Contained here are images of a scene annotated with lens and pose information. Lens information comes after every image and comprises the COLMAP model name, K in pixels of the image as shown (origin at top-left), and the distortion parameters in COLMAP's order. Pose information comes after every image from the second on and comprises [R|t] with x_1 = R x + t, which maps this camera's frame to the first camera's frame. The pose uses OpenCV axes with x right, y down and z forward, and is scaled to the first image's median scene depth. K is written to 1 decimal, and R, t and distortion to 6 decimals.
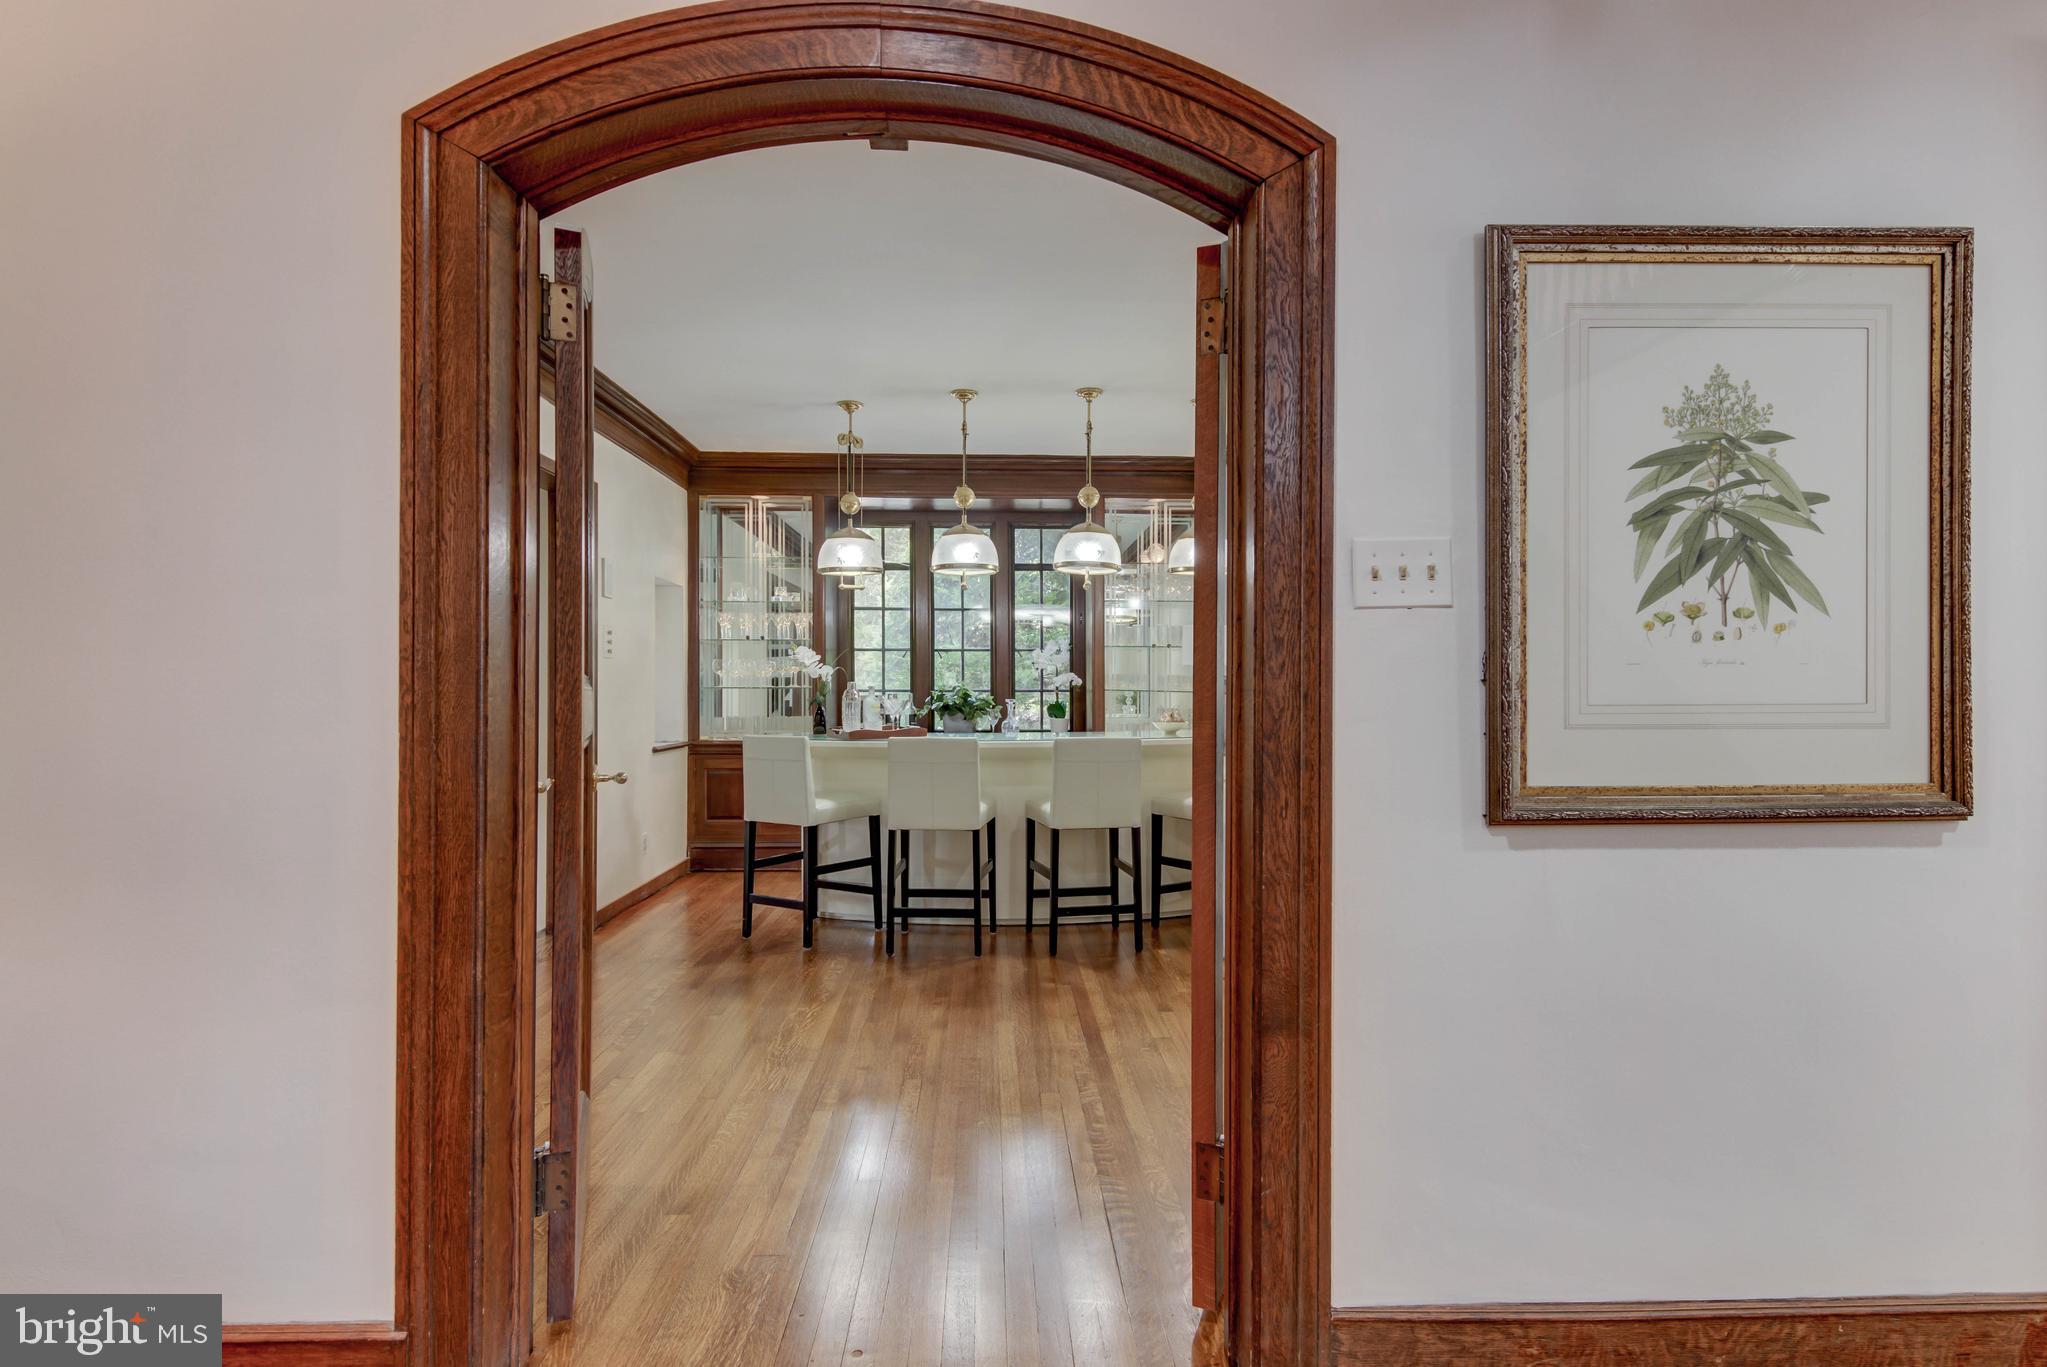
lens RADIAL K [[1042.1, 0, 1025.7], [0, 1042.1, 693.2], [0, 0, 1]] dist [0.018046, -0.000855]
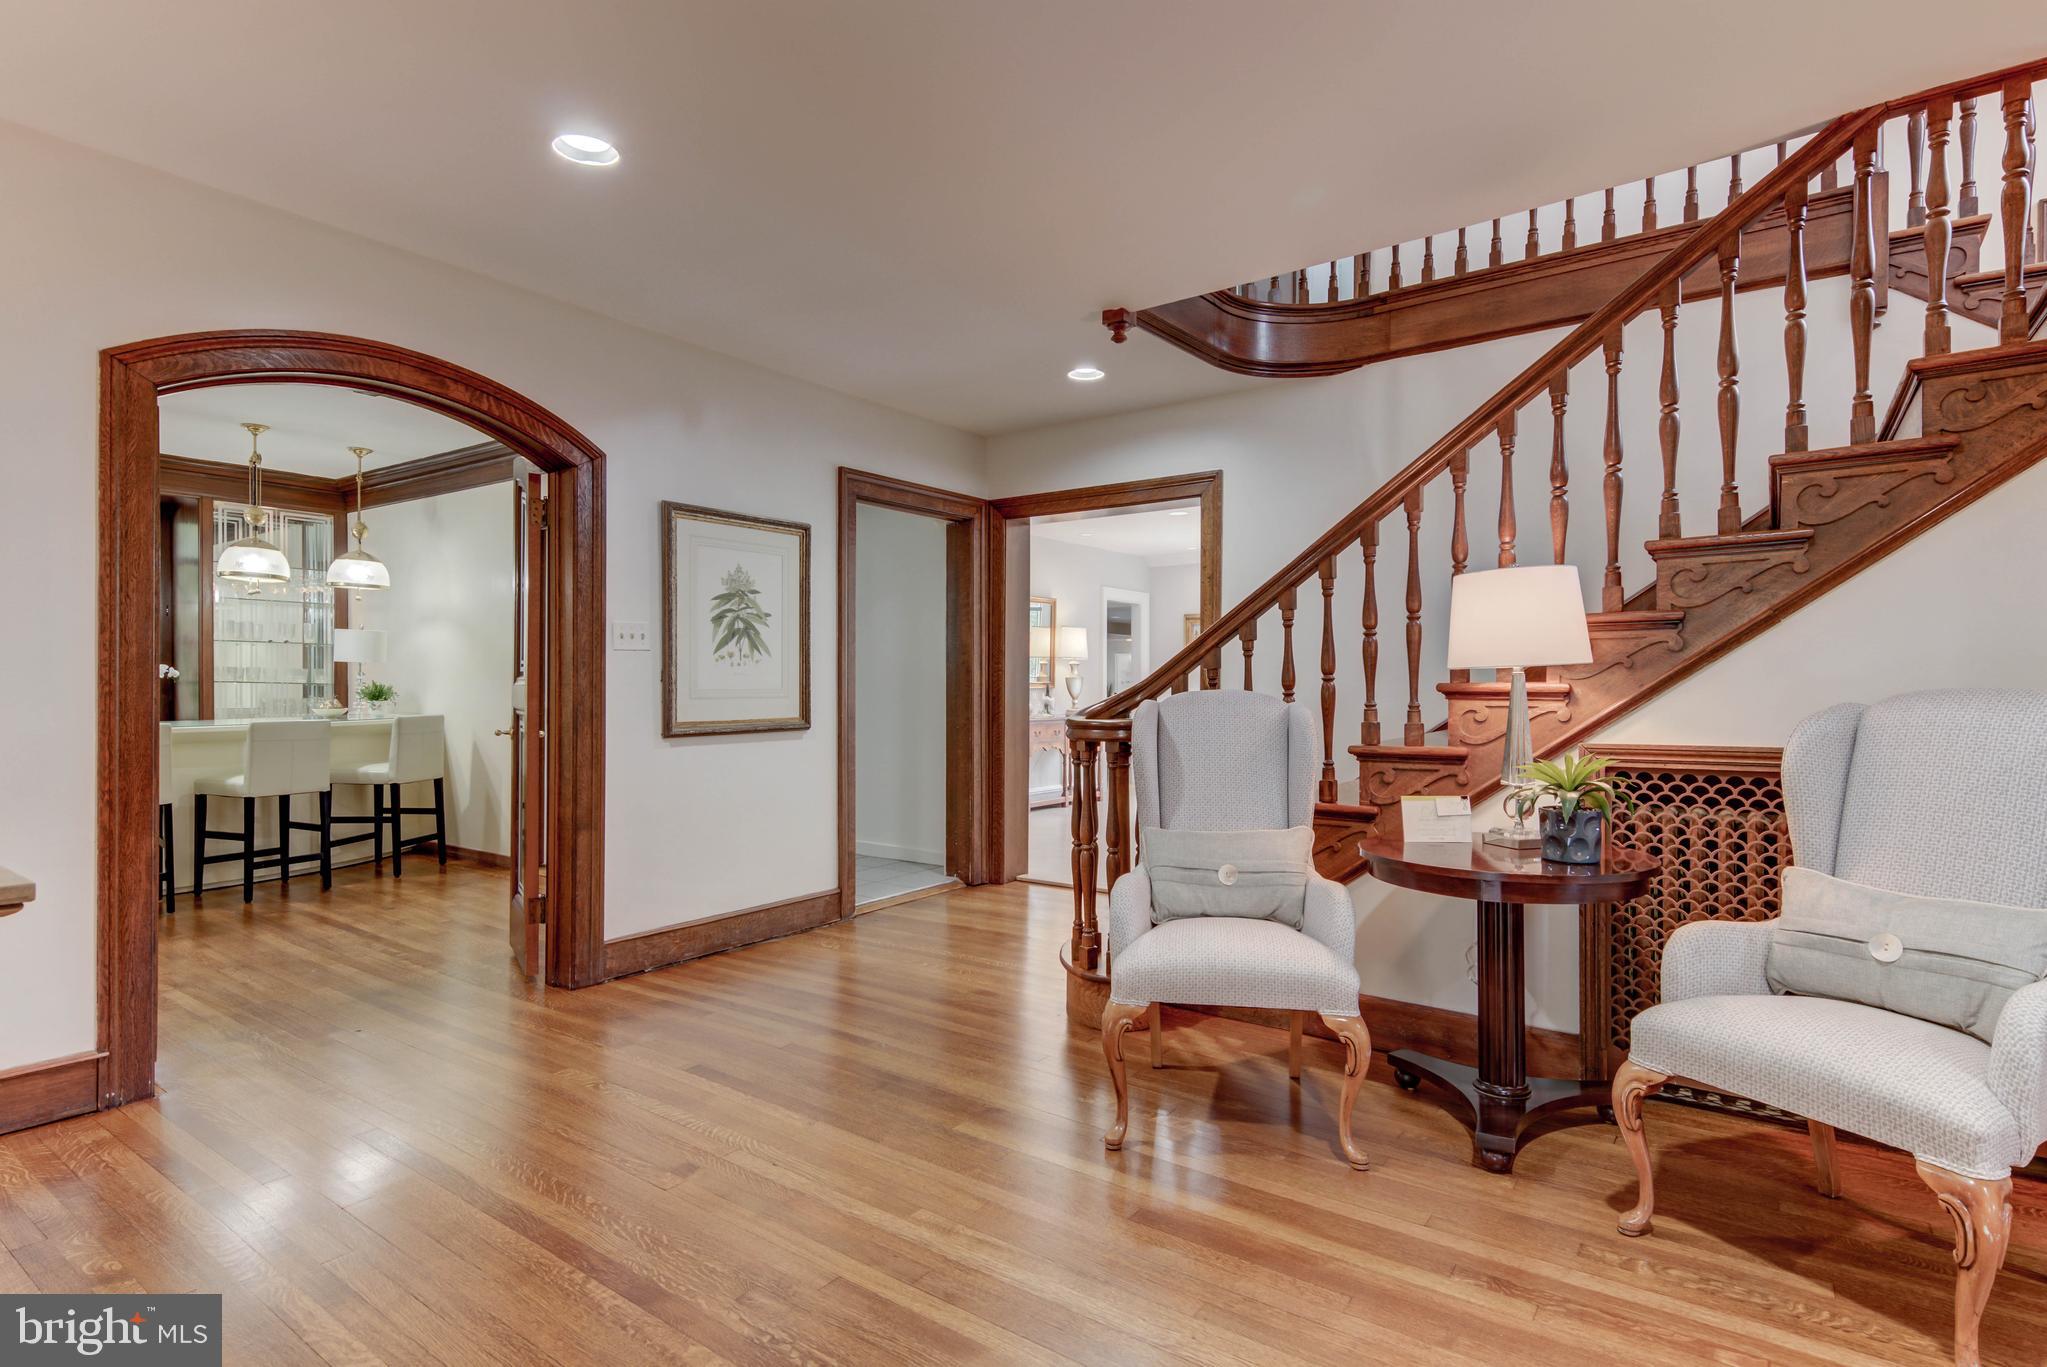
lens RADIAL K [[1042.6, 0, 1023.5], [0, 1042.6, 683.5], [0, 0, 1]] dist [0.021057, -0.000706]
pose [[0.617180, 0.001695, 0.786821, -0.996725], [-0.002934, 0.999996, 0.000147, -0.007823], [-0.786817, -0.002399, 0.617182, -1.227632]]
